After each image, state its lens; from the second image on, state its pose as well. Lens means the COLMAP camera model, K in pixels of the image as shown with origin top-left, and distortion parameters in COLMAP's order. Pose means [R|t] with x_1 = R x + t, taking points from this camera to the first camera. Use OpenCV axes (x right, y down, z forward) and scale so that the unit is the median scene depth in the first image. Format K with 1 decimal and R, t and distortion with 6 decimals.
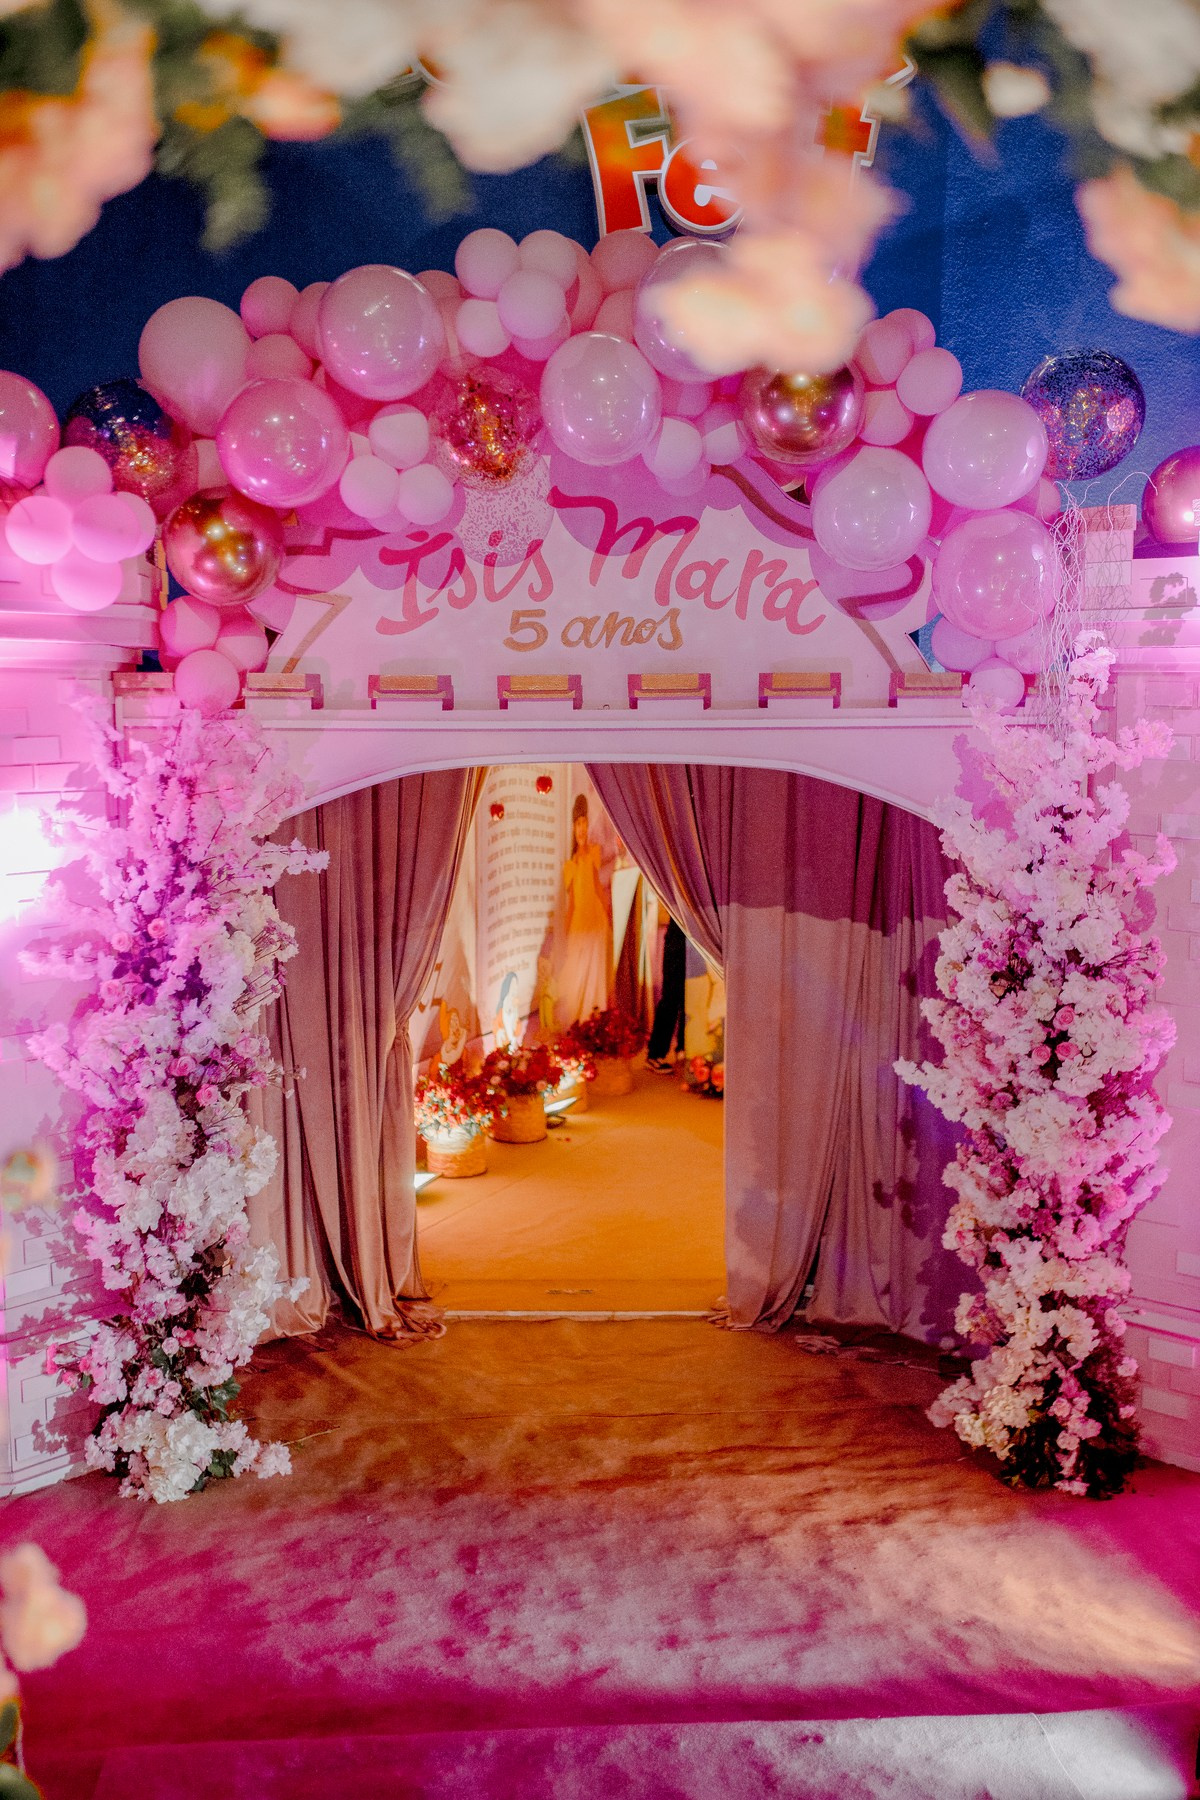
lens RADIAL K [[1691.0, 0, 597.6], [0, 1691.0, 966.5], [0, 0, 1]] dist [-0.065994, 0.103692]
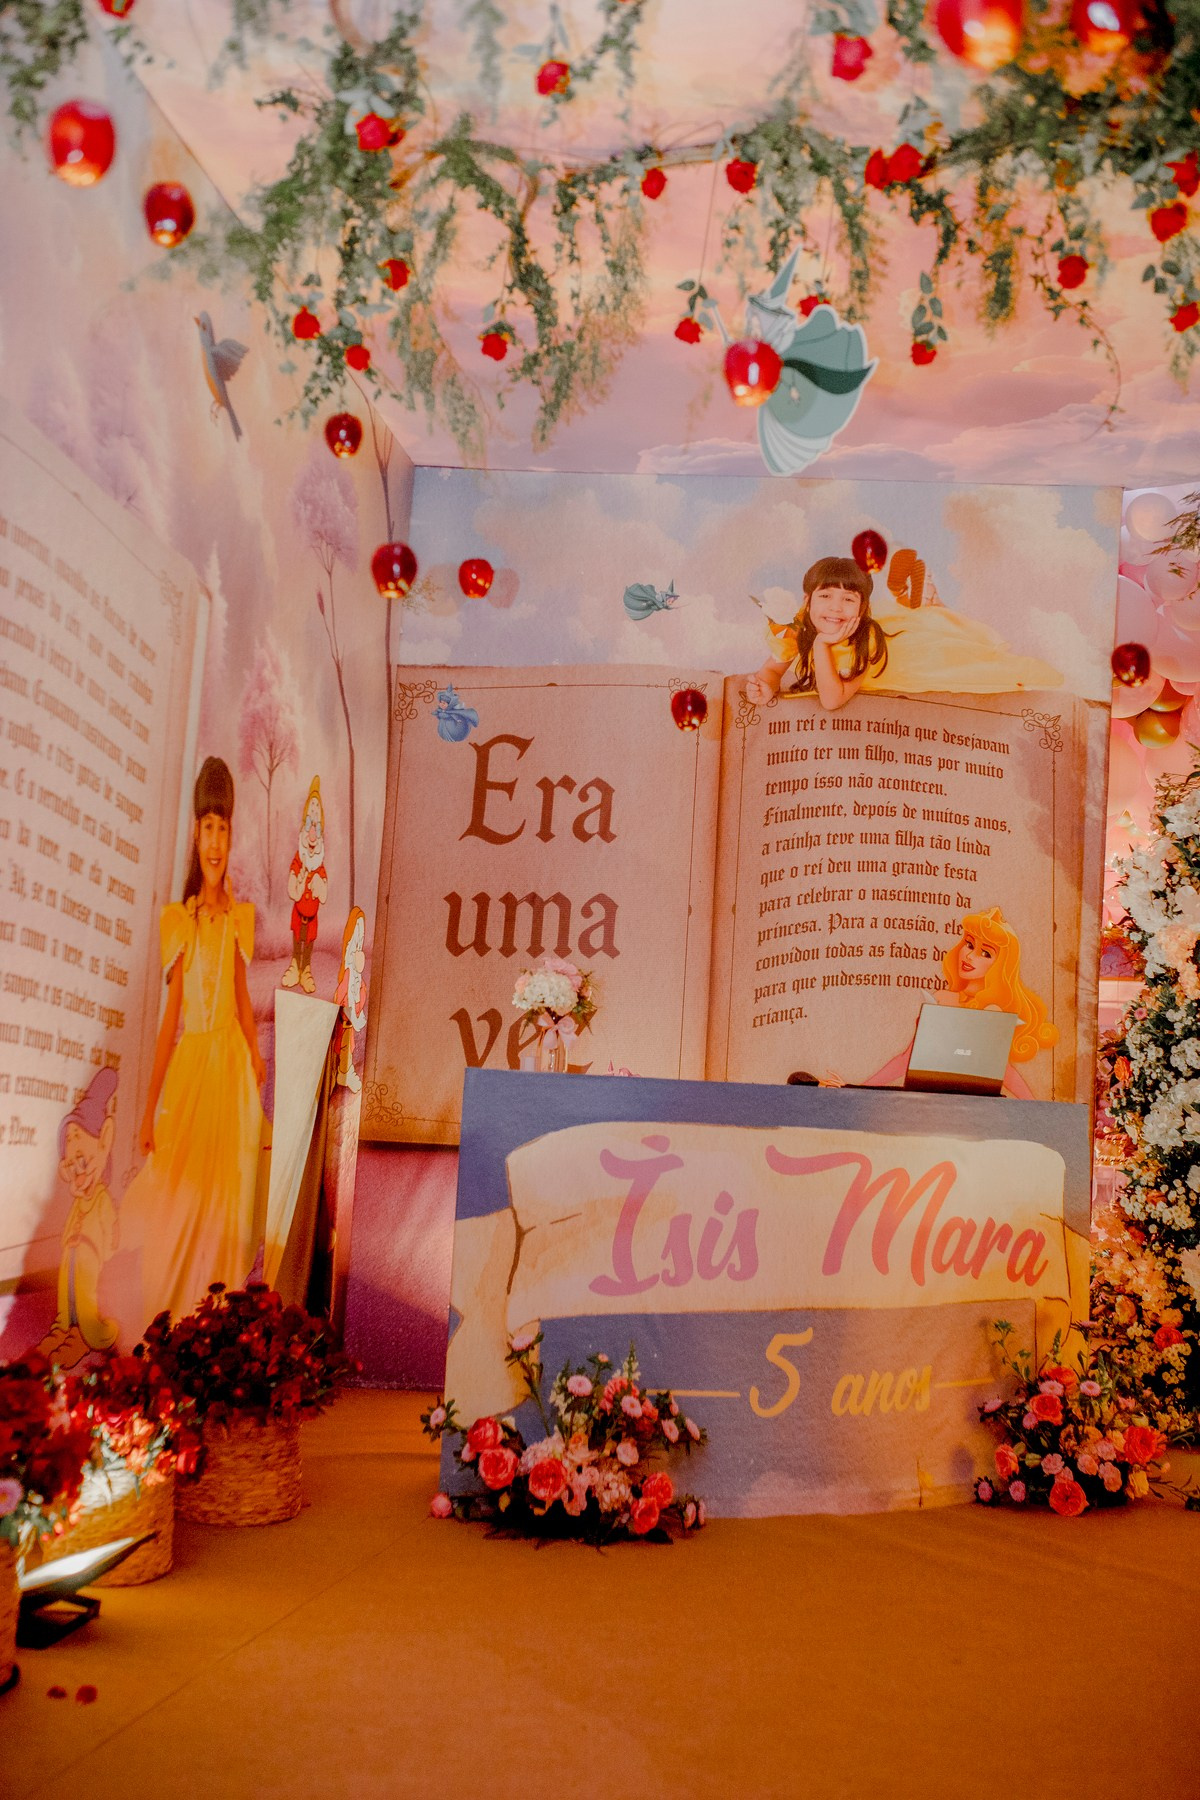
lens RADIAL K [[1691.0, 0, 597.6], [0, 1691.0, 966.5], [0, 0, 1]] dist [-0.065994, 0.103692]
pose [[0.976954, 0.071327, 0.201182, 0.001220], [-0.023315, 0.972535, -0.231587, 0.041173], [-0.212175, 0.221559, 0.951784, 0.612026]]
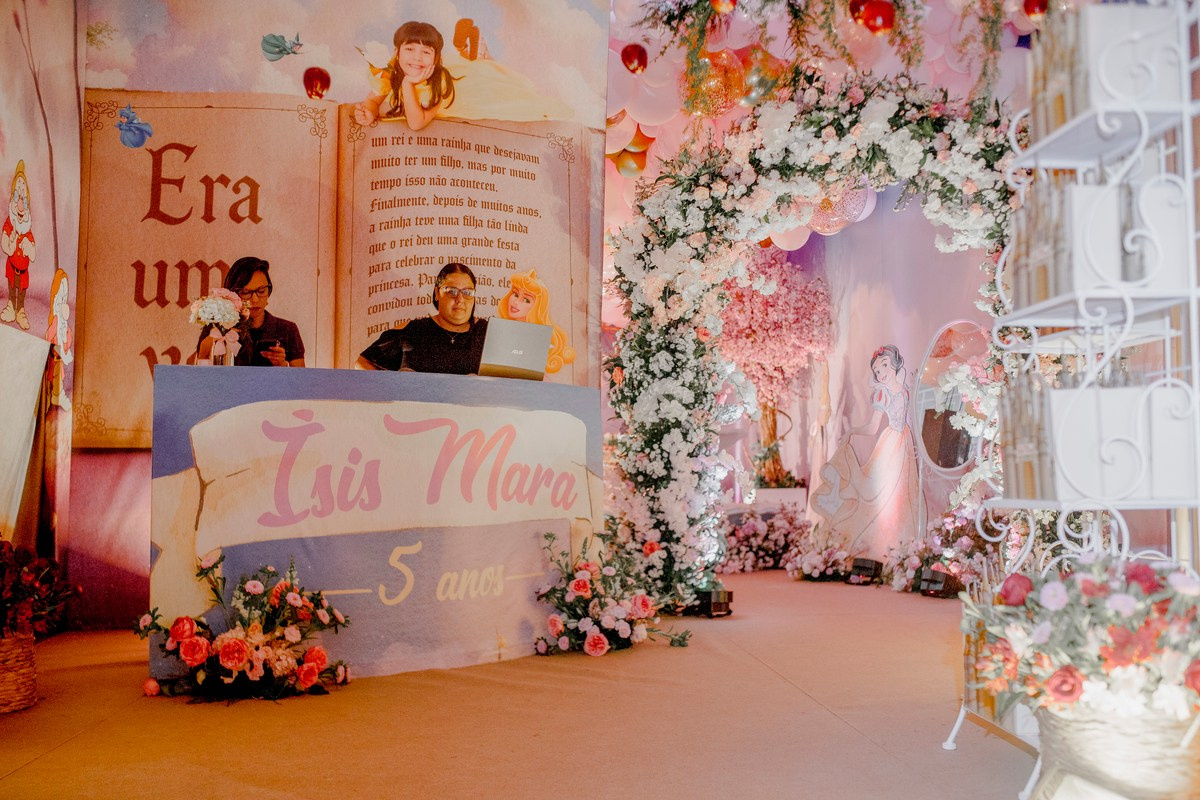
lens RADIAL K [[1146.2, 0, 600.3], [0, 1146.2, 427.8], [0, 0, 1]] dist [-0.075232, 0.107526]
pose [[0.875404, 0.018922, 0.483022, 0.003394], [0.066307, 0.985088, -0.158761, 0.059018], [-0.478823, 0.171008, 0.861095, 0.633721]]
